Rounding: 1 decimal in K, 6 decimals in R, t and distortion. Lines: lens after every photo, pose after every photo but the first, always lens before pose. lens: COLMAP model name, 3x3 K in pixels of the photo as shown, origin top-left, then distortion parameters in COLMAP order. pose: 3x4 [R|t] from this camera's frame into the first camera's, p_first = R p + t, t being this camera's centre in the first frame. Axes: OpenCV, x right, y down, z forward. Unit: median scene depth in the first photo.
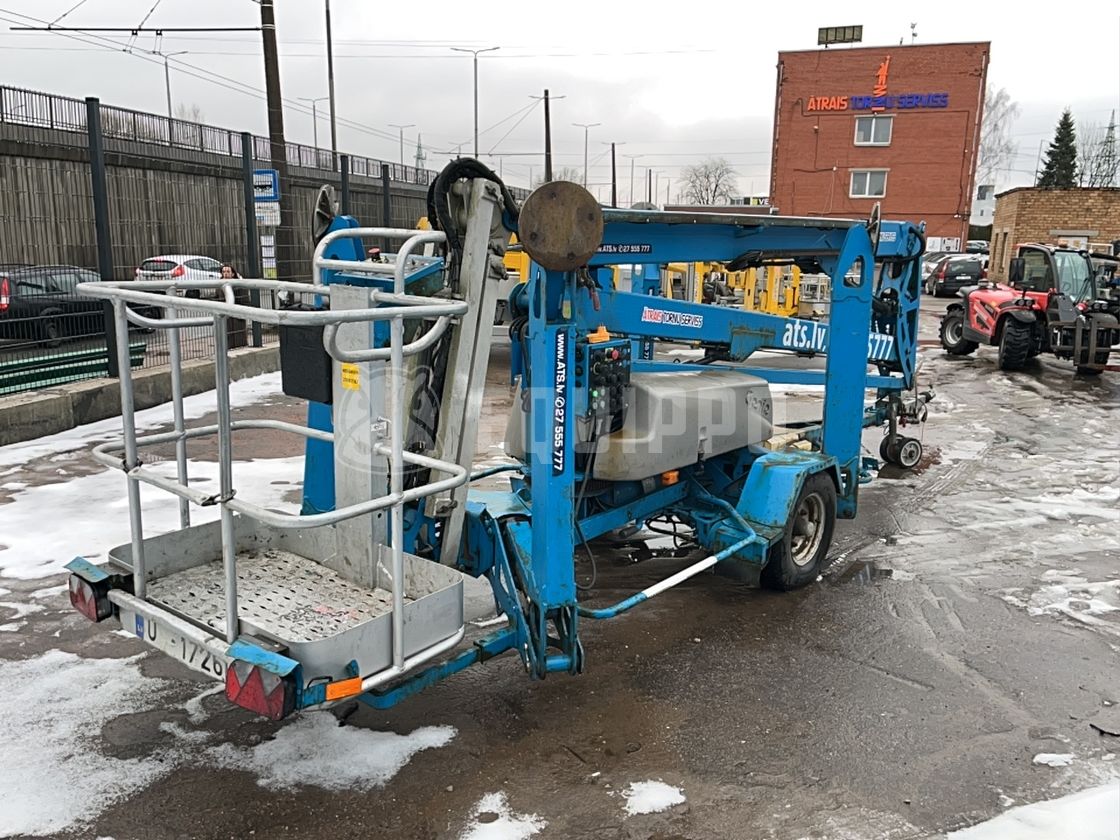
lens RADIAL K [[912.8, 0, 565.5], [0, 912.8, 420.5], [0, 0, 1]] dist [0.018726, -0.000364]
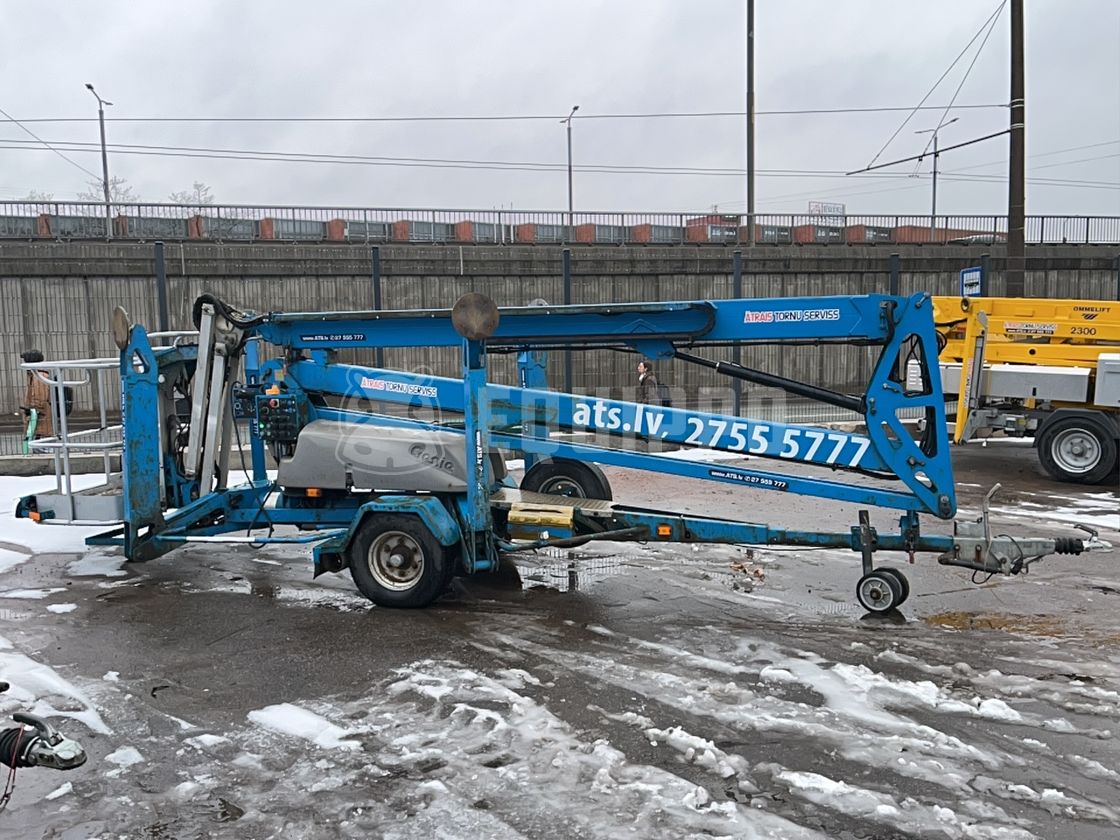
lens RADIAL K [[912.8, 0, 565.5], [0, 912.8, 420.5], [0, 0, 1]] dist [0.018726, -0.000364]
pose [[0.439736, 0.057052, -0.896313, 1.192469], [-0.155016, 0.987824, -0.013174, -0.070242], [0.884648, 0.144736, 0.443226, 0.522125]]
